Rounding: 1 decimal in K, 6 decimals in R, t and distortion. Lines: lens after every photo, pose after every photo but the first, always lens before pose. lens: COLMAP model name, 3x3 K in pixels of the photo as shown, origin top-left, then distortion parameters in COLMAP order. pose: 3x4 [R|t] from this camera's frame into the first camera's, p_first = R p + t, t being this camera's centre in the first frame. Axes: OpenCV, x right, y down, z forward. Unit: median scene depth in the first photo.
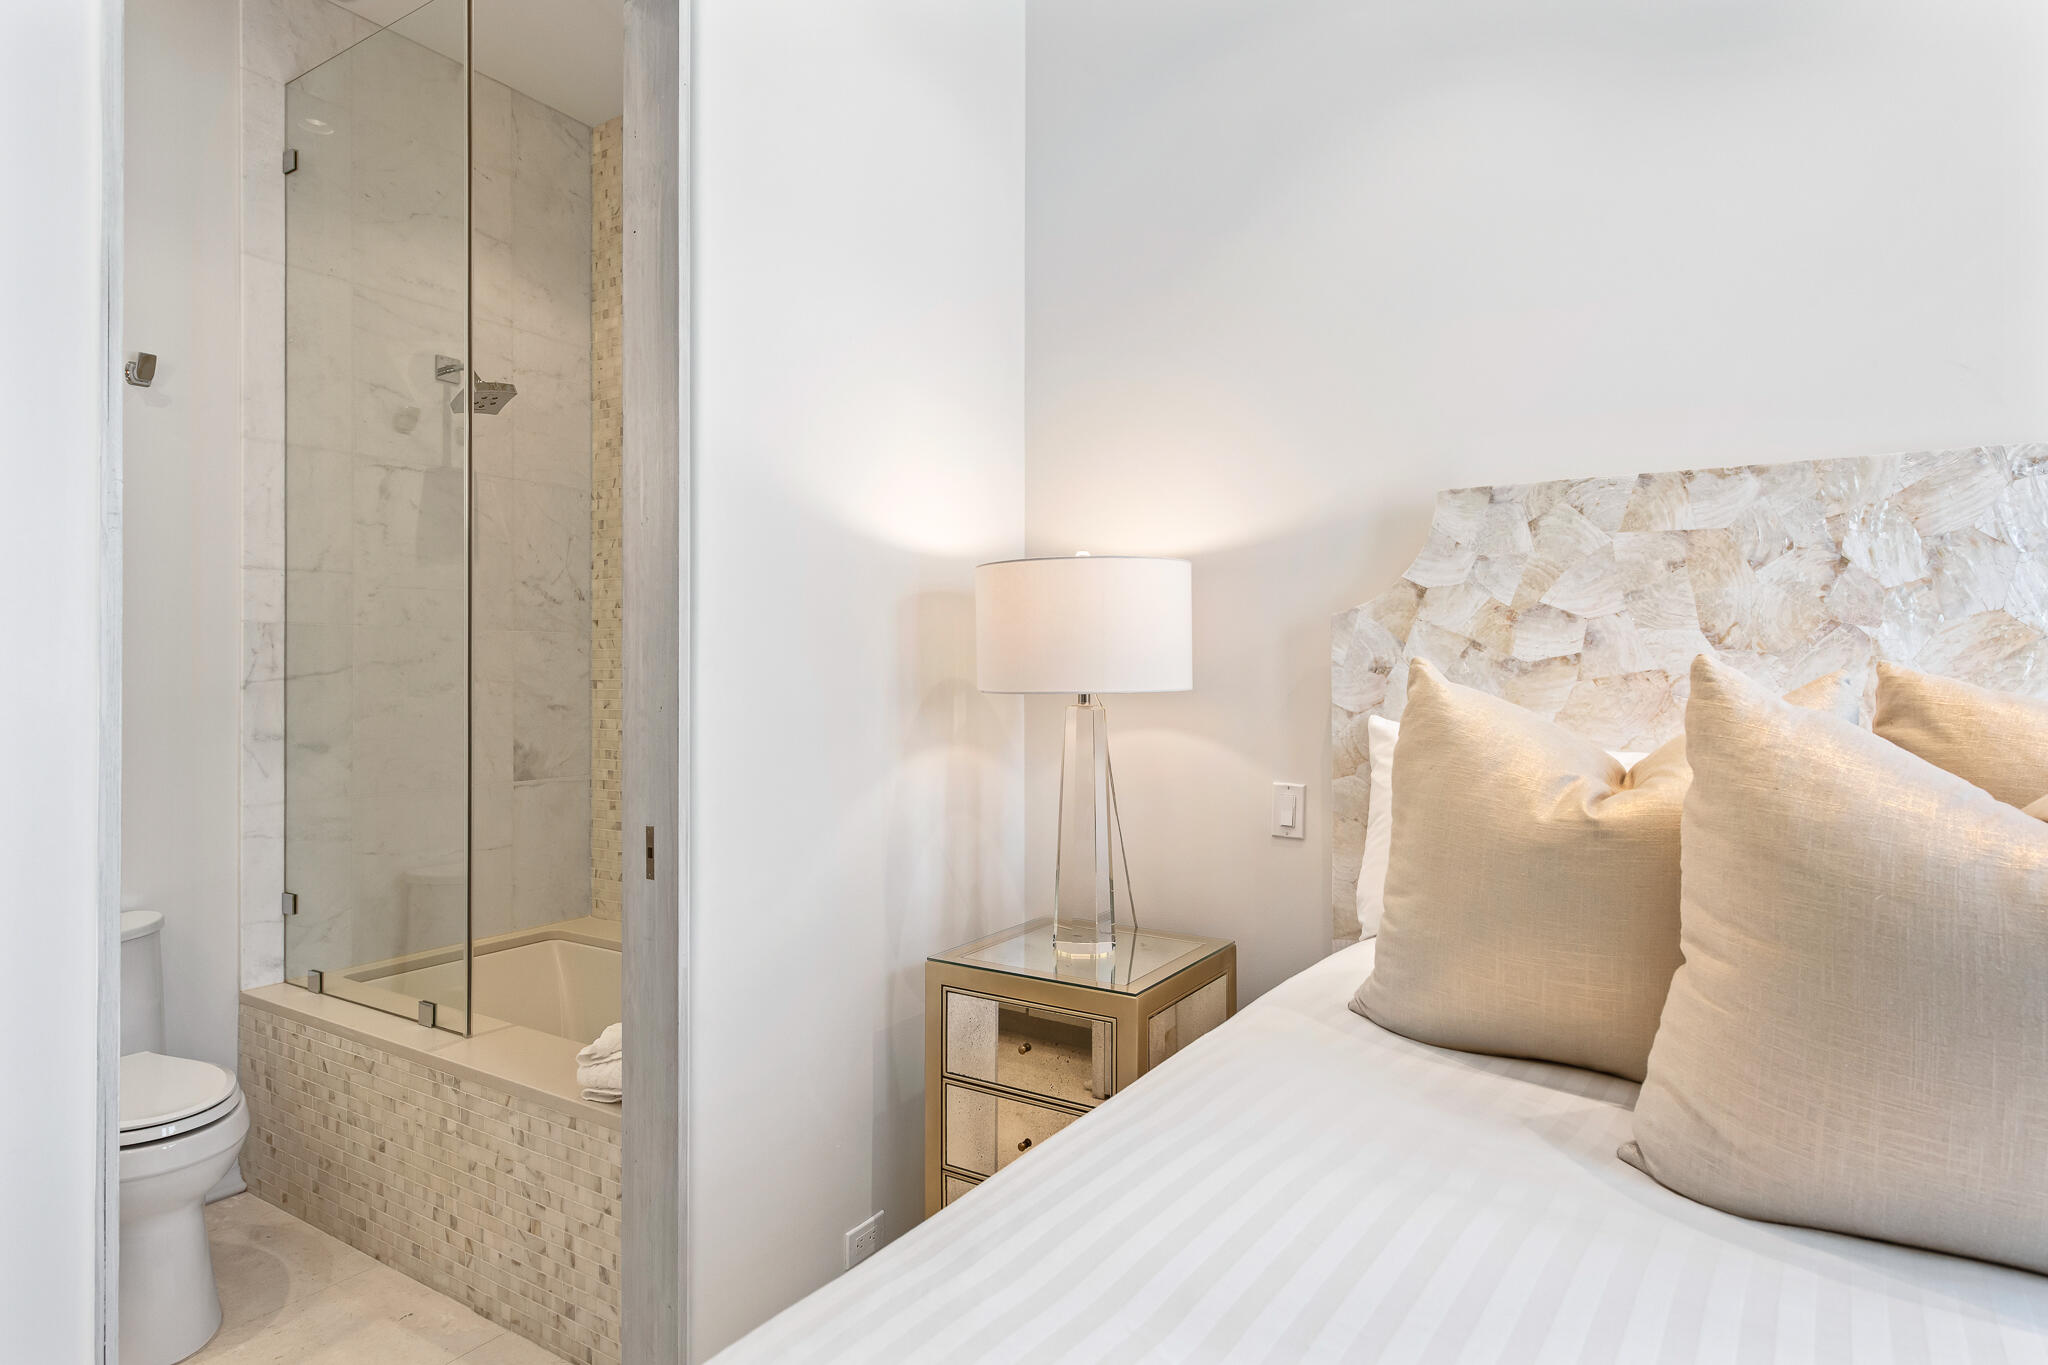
lens RADIAL K [[1119.5, 0, 1025.9], [0, 1119.5, 673.4], [0, 0, 1]] dist [0.003330, -0.000071]
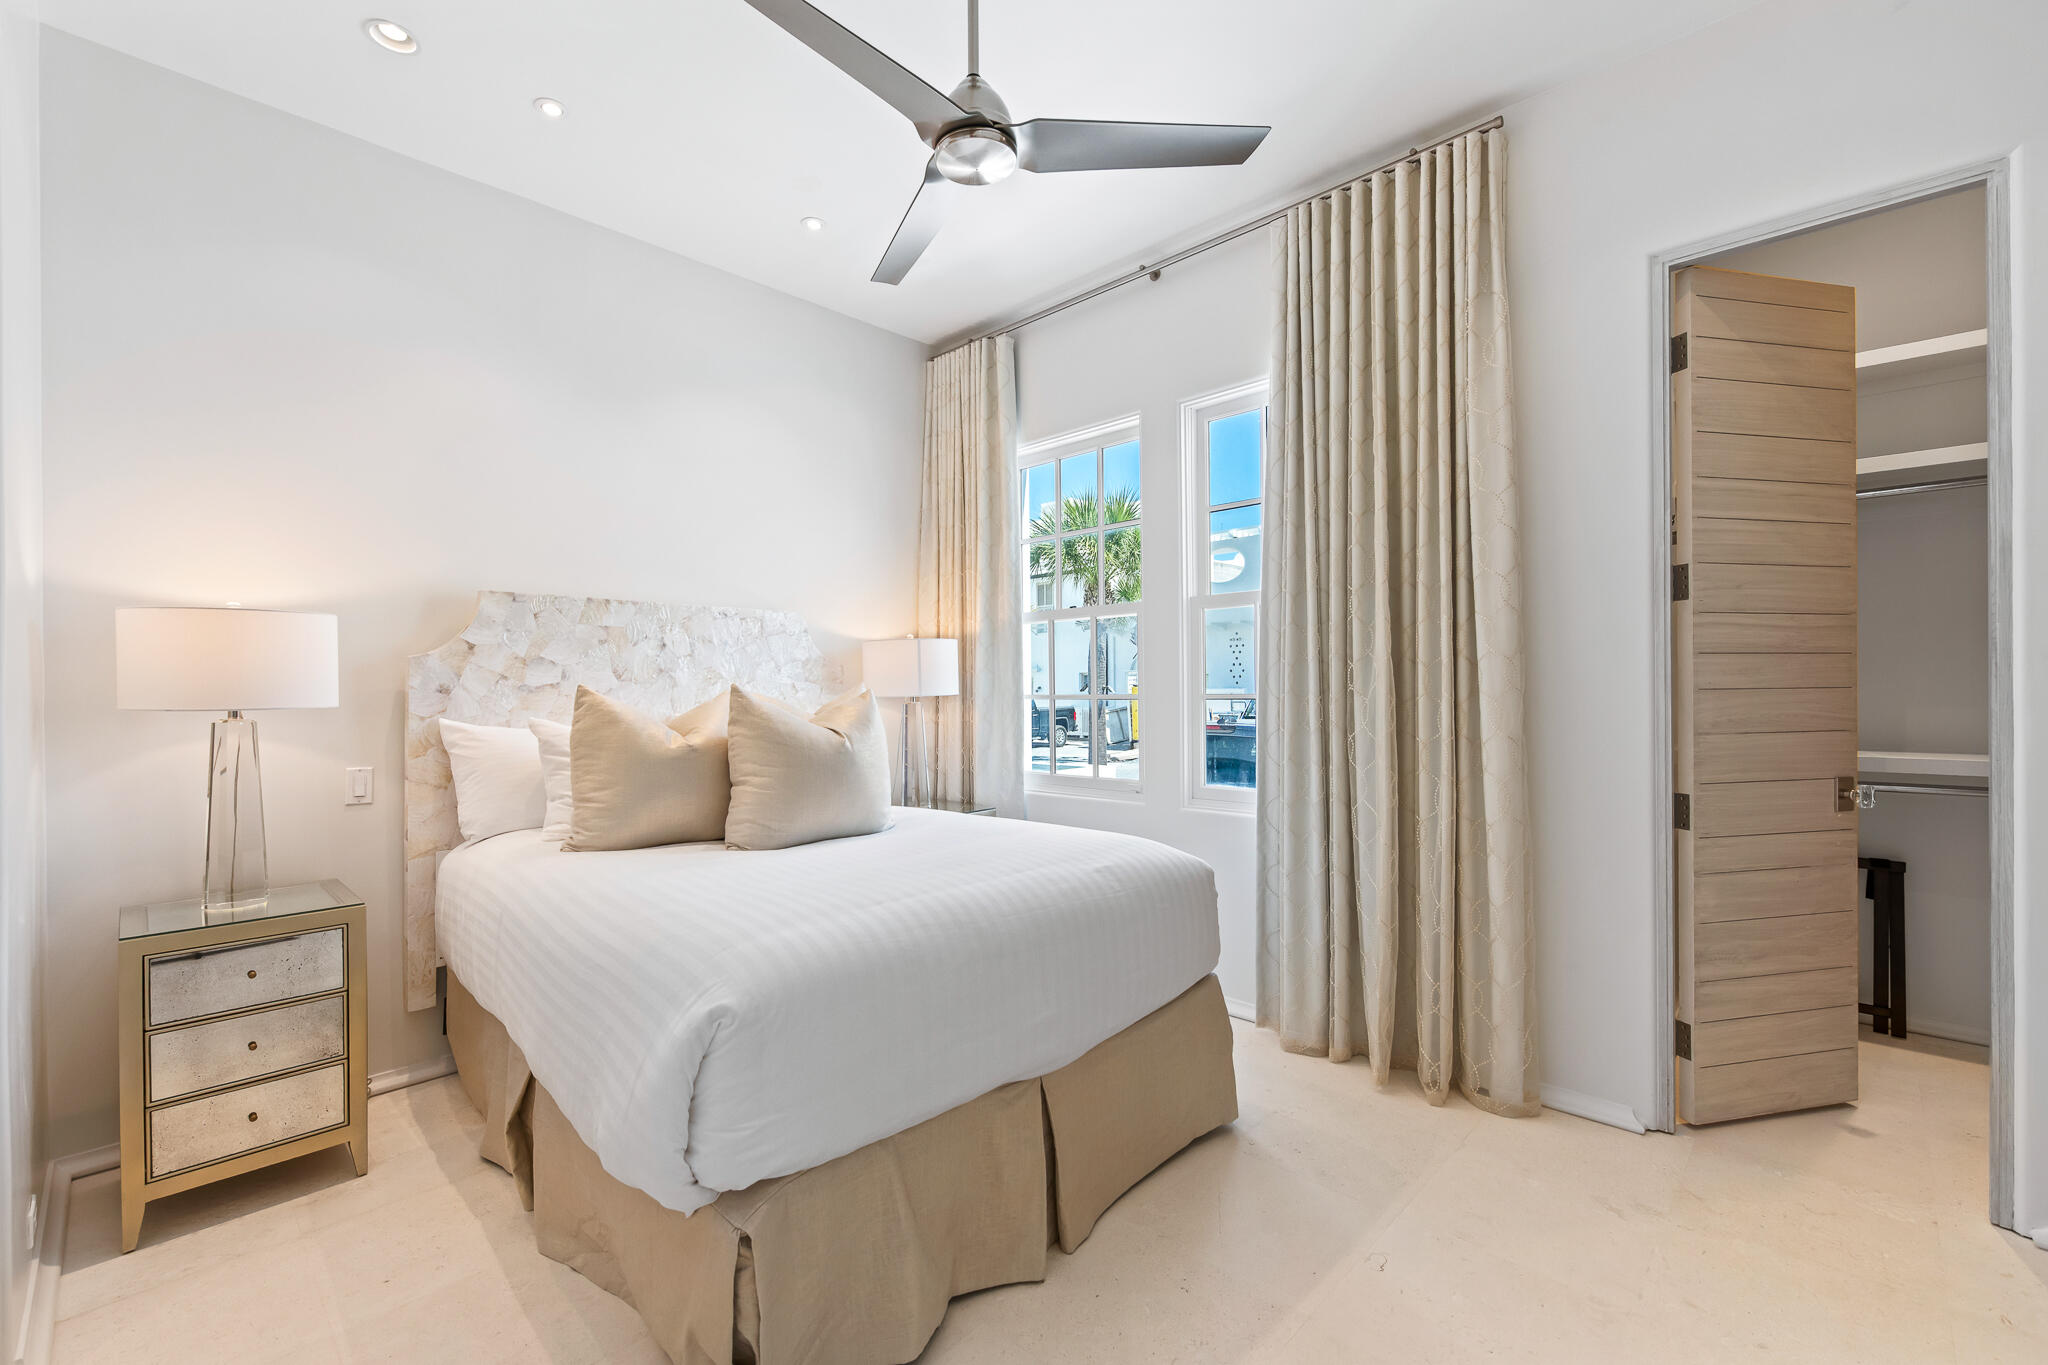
lens RADIAL K [[867.5, 0, 1026.0], [0, 867.5, 687.0], [0, 0, 1]] dist [-0.000004, -0.000009]
pose [[0.196149, 0.000358, 0.980574, -0.849463], [0.010680, 0.999940, -0.002501, 0.003214], [-0.980516, 0.010963, 0.196133, -0.120477]]
